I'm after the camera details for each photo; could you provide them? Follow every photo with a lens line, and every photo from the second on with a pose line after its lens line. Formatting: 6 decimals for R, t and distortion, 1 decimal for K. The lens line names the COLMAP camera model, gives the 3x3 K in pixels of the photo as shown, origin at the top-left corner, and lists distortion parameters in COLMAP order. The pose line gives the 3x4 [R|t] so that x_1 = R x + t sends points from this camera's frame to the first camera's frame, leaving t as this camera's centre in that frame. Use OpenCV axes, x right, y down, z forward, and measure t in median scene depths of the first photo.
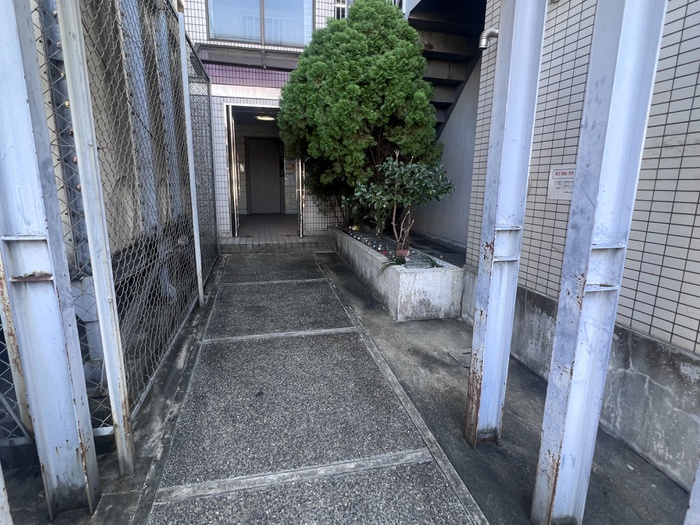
lens RADIAL K [[378.1, 0, 347.9], [0, 378.1, 262.5], [0, 0, 1]] dist [-0.000243, 0.000373]
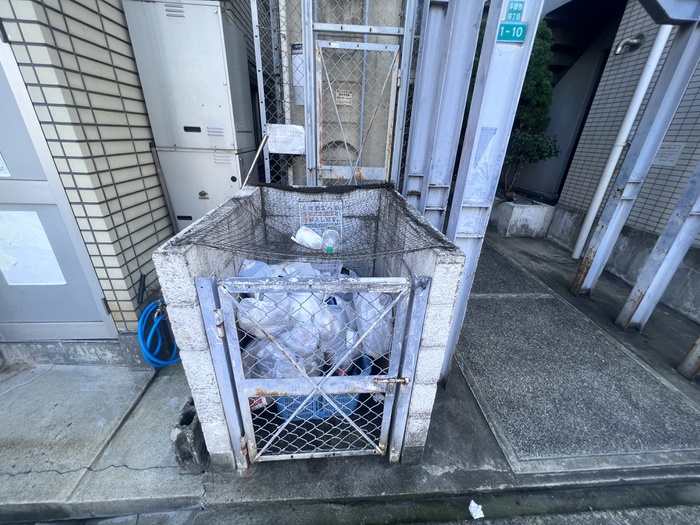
lens RADIAL K [[279.8, 0, 348.8], [0, 279.8, 262.0], [0, 0, 1]] dist [-0.000479, 0.000307]
pose [[0.985621, 0.091679, -0.141937, -0.416106], [-0.059481, 0.974492, 0.216398, 0.046964], [0.158155, -0.204844, 0.965933, -0.359543]]
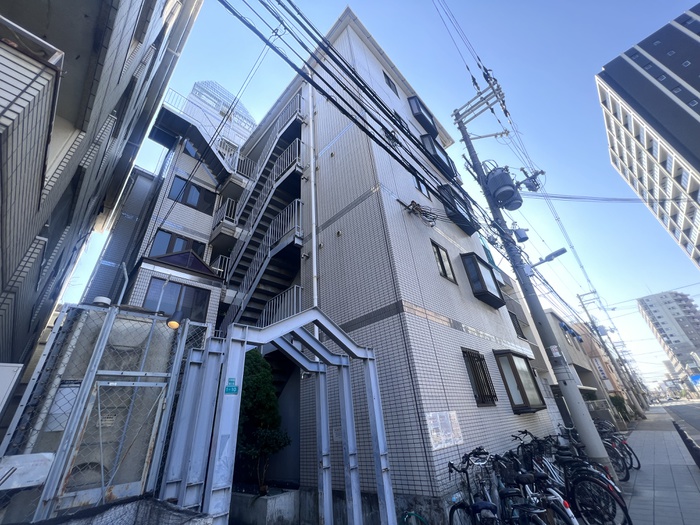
lens RADIAL K [[279.8, 0, 348.8], [0, 279.8, 262.0], [0, 0, 1]] dist [-0.000479, 0.000307]
pose [[0.844146, 0.196194, 0.498924, -0.474600], [0.204086, 0.742963, -0.637460, 0.131249], [-0.495748, 0.639933, 0.587129, -0.783973]]
